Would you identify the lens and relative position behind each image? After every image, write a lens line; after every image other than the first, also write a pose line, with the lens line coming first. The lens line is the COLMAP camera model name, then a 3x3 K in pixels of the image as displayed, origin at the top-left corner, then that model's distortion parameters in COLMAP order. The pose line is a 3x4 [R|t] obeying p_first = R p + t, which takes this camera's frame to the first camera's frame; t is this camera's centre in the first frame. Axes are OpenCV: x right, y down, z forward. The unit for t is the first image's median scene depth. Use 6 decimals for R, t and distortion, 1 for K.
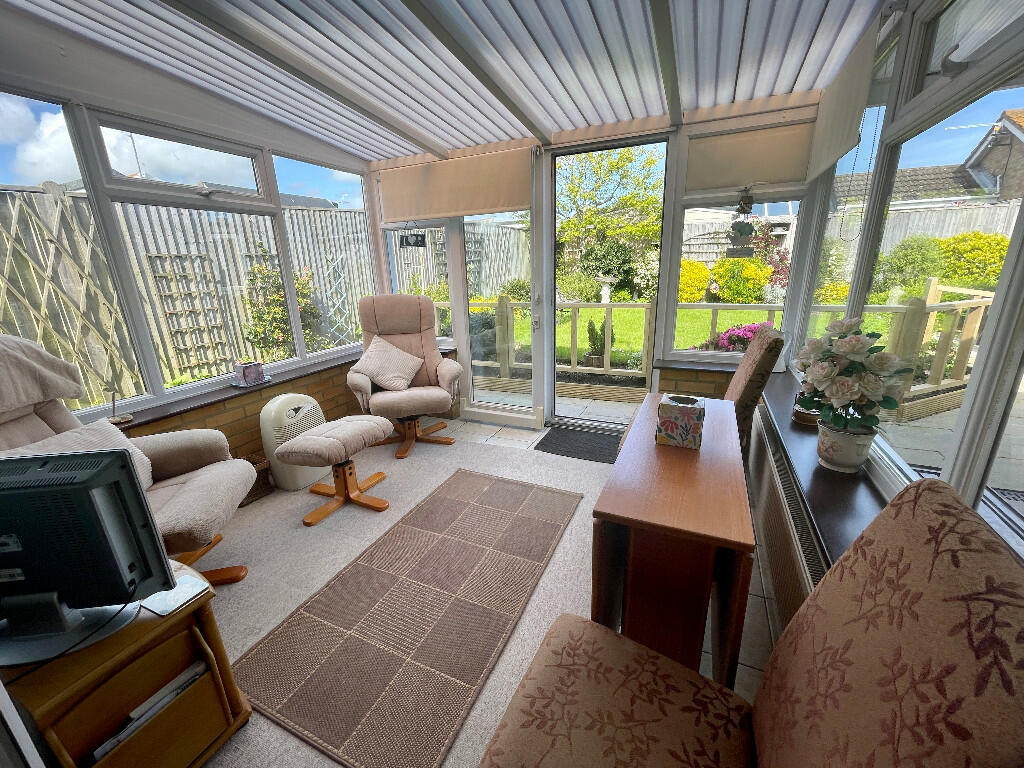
lens RADIAL K [[411.1, 0, 513.6], [0, 411.1, 386.2], [0, 0, 1]] dist [0.002040, -0.000718]
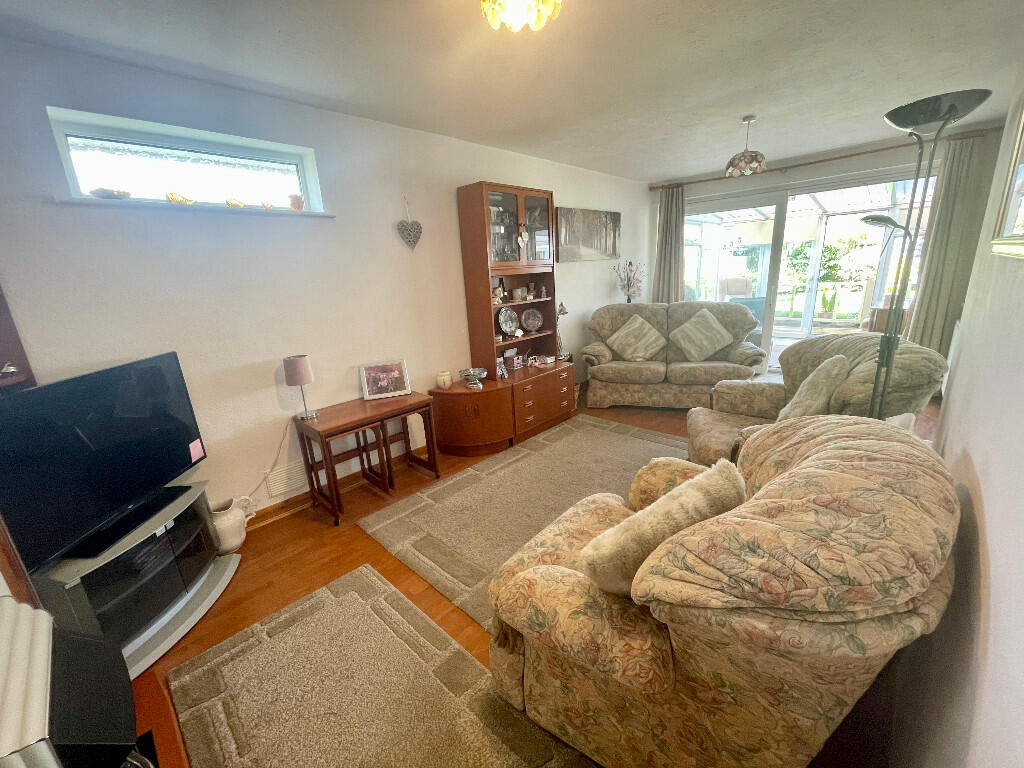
lens RADIAL K [[411.1, 0, 511.1], [0, 411.1, 390.2], [0, 0, 1]] dist [0.002040, -0.000718]
pose [[0.946476, 0.073381, -0.314322, -0.243799], [-0.071190, 0.997292, 0.018460, 0.155257], [0.314826, 0.004905, 0.949137, -0.542627]]
